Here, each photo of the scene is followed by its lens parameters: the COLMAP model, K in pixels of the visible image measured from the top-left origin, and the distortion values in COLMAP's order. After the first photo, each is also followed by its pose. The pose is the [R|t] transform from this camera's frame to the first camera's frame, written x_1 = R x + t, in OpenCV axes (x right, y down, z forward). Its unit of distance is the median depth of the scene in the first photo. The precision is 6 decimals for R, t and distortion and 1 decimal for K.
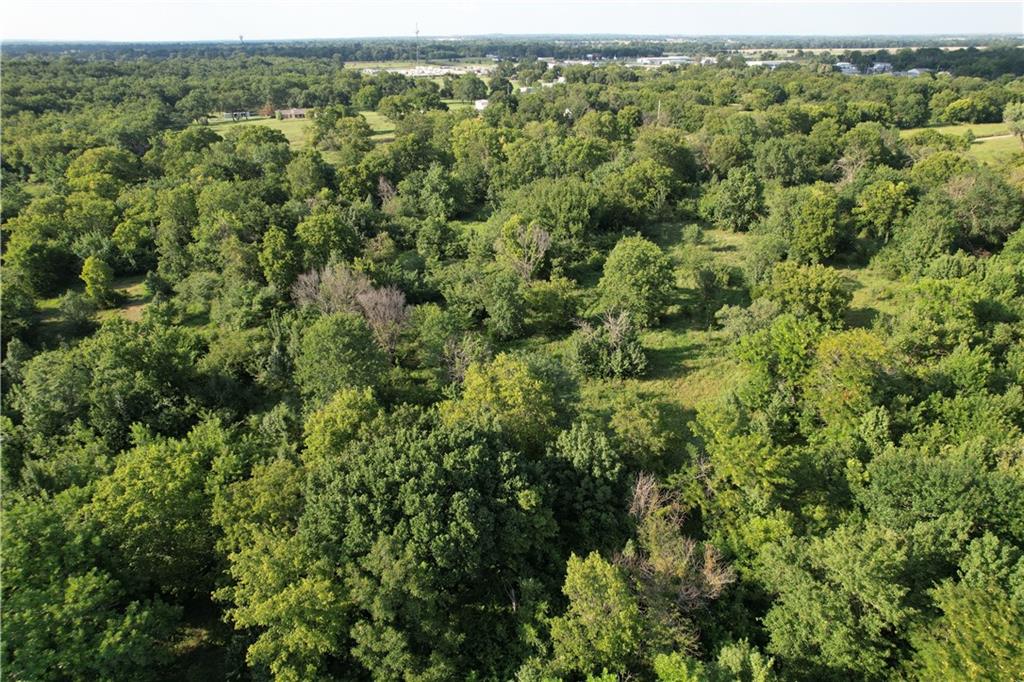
lens RADIAL K [[658.1, 0, 514.5], [0, 658.1, 338.0], [0, 0, 1]] dist [-0.069770, 0.075228]
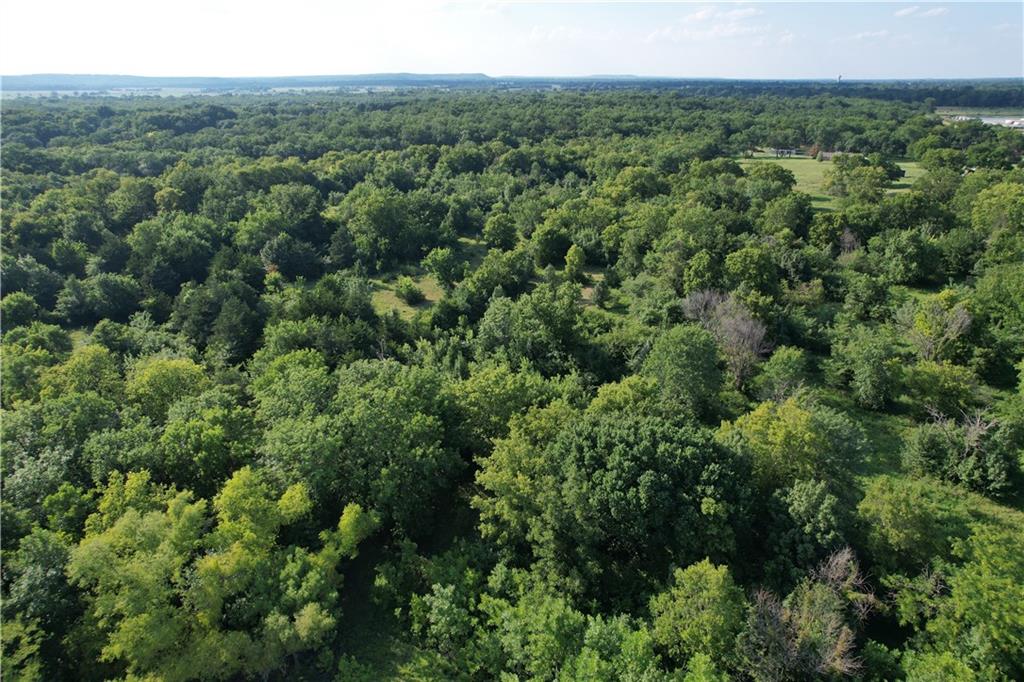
lens RADIAL K [[658.1, 0, 514.5], [0, 658.1, 338.0], [0, 0, 1]] dist [-0.069770, 0.075228]
pose [[0.690299, 0.278460, -0.667793, 0.199135], [-0.311726, 0.947378, 0.072811, -0.003004], [0.652927, 0.157907, 0.740778, -0.043432]]
